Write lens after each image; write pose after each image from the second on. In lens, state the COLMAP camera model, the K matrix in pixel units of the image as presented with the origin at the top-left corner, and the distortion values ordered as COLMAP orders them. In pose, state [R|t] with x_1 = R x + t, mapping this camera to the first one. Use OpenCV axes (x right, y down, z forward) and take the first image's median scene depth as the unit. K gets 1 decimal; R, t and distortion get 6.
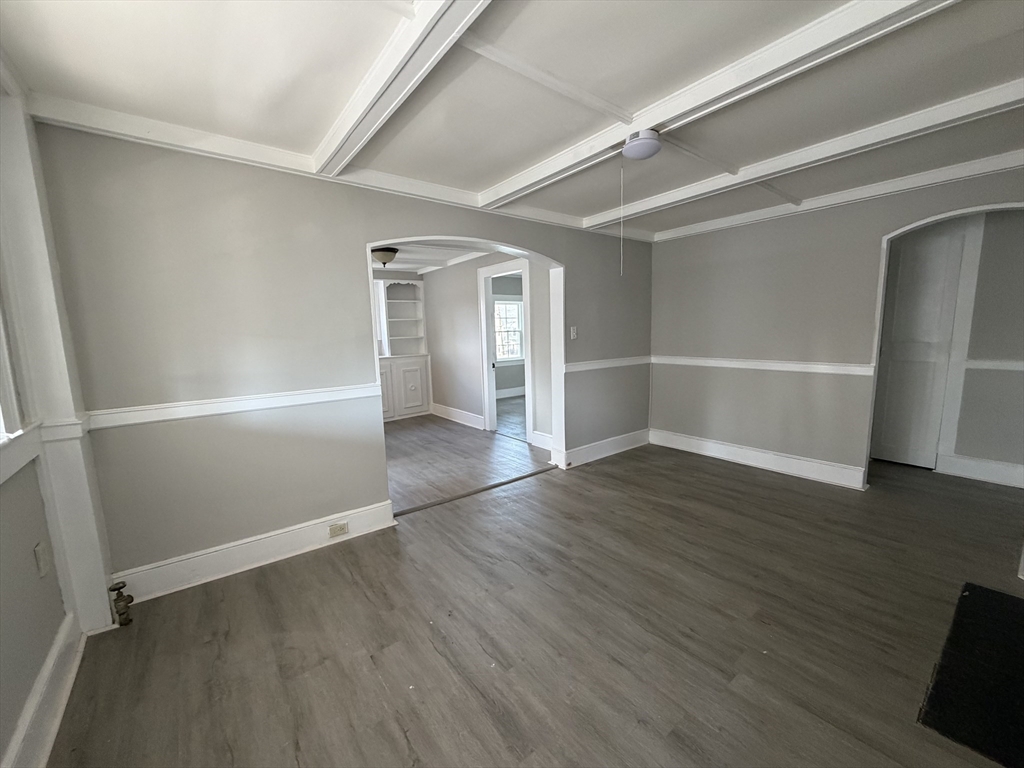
lens RADIAL K [[407.1, 0, 512.0], [0, 407.1, 384.0], [0, 0, 1]] dist [0.001480, 0.000351]
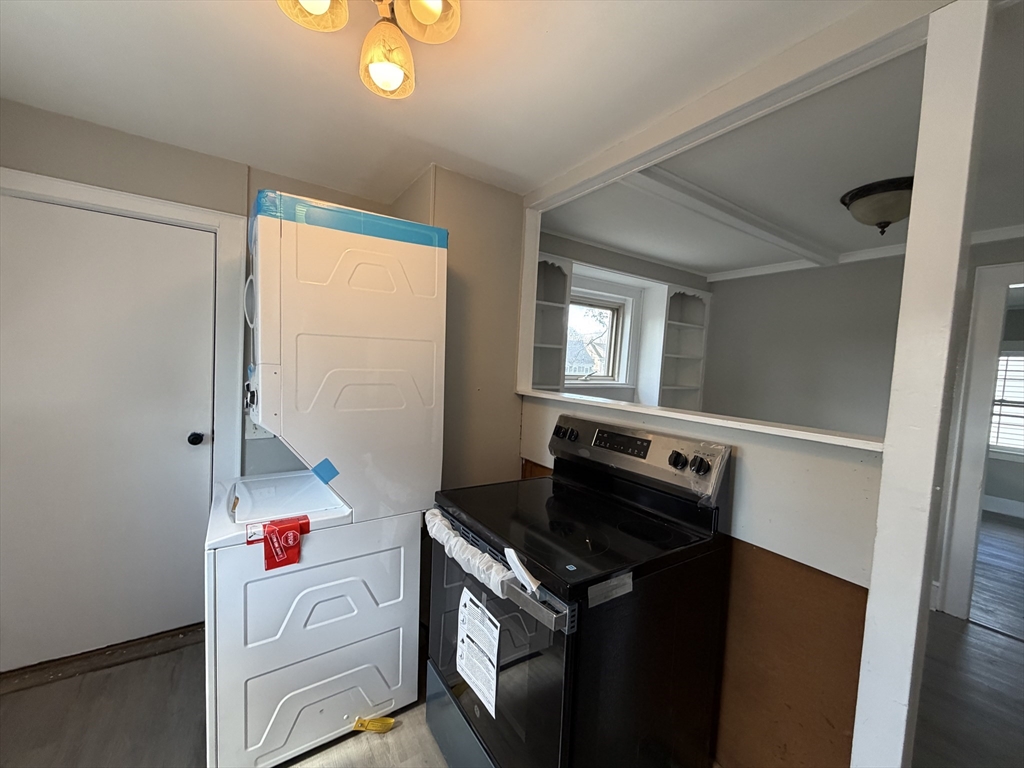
lens RADIAL K [[407.1, 0, 512.0], [0, 407.1, 384.0], [0, 0, 1]] dist [0.001480, 0.000351]
pose [[0.994348, 0.092739, -0.051679, -0.463528], [-0.096837, 0.991799, -0.083408, -0.049604], [0.043520, 0.087941, 0.995175, 0.425673]]
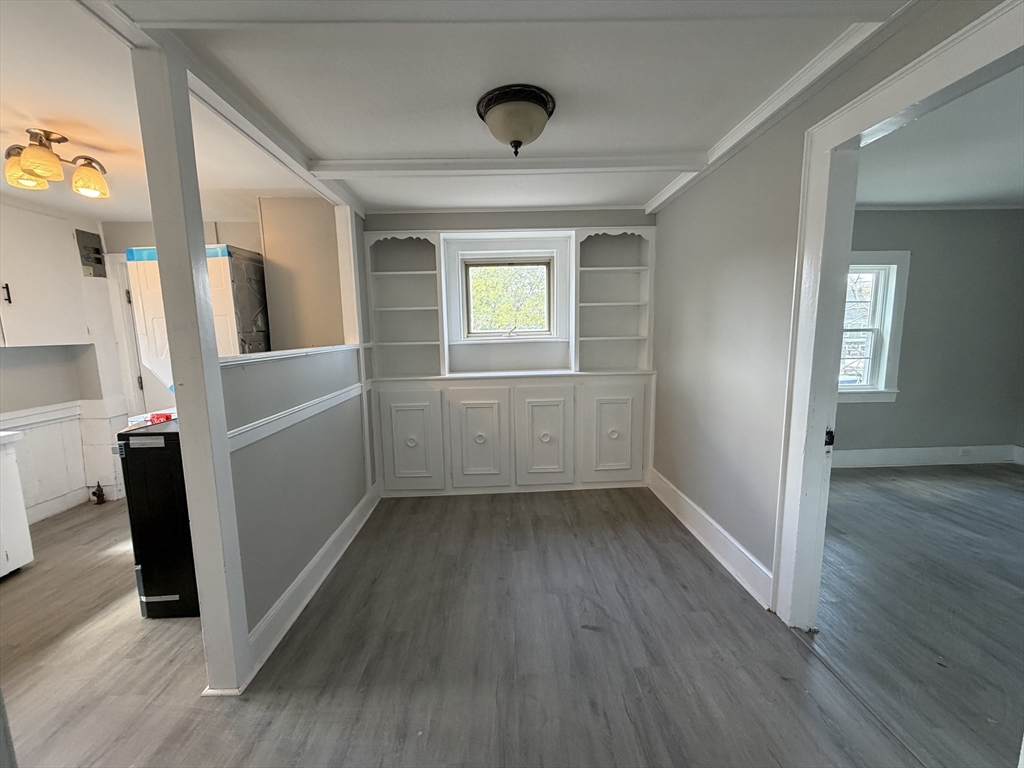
lens RADIAL K [[407.1, 0, 512.0], [0, 407.1, 384.0], [0, 0, 1]] dist [0.001480, 0.000351]
pose [[0.815205, 0.097260, -0.570947, -0.058543], [-0.090963, 0.995065, 0.039630, -0.064829], [0.571984, 0.019628, 0.820030, 0.497325]]
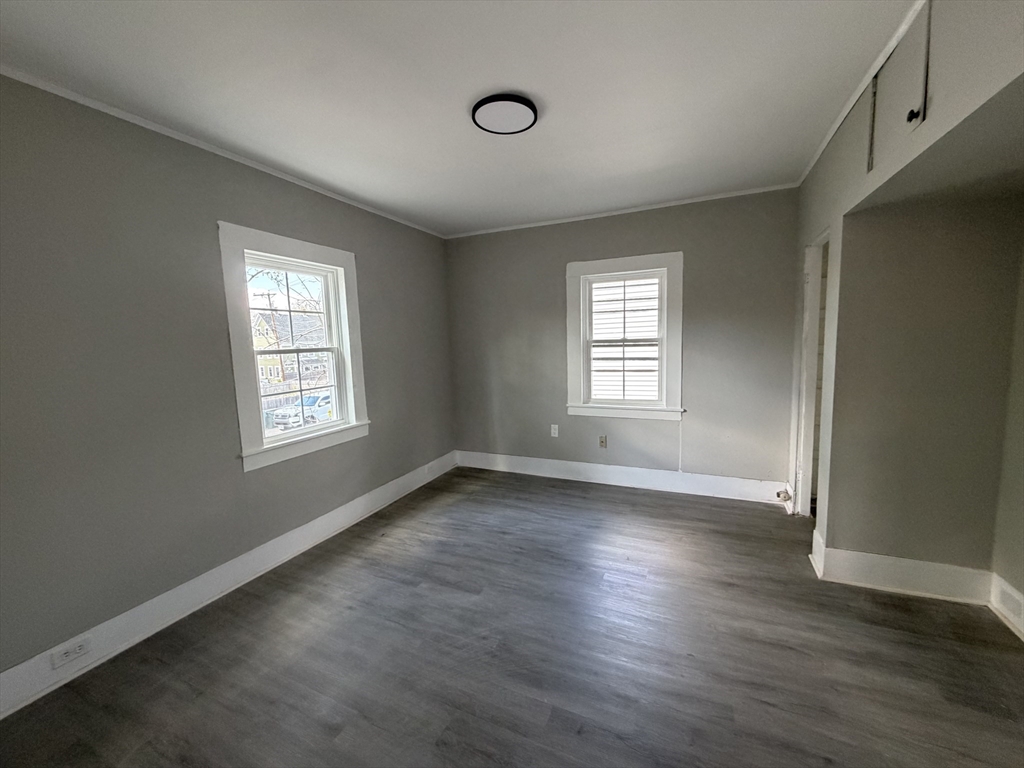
lens RADIAL K [[407.1, 0, 512.0], [0, 407.1, 384.0], [0, 0, 1]] dist [0.001480, 0.000351]
pose [[0.880464, -0.046455, 0.471832, -0.017292], [0.071440, 0.996825, -0.035166, -0.097872], [-0.468700, 0.064670, 0.880987, 0.784022]]
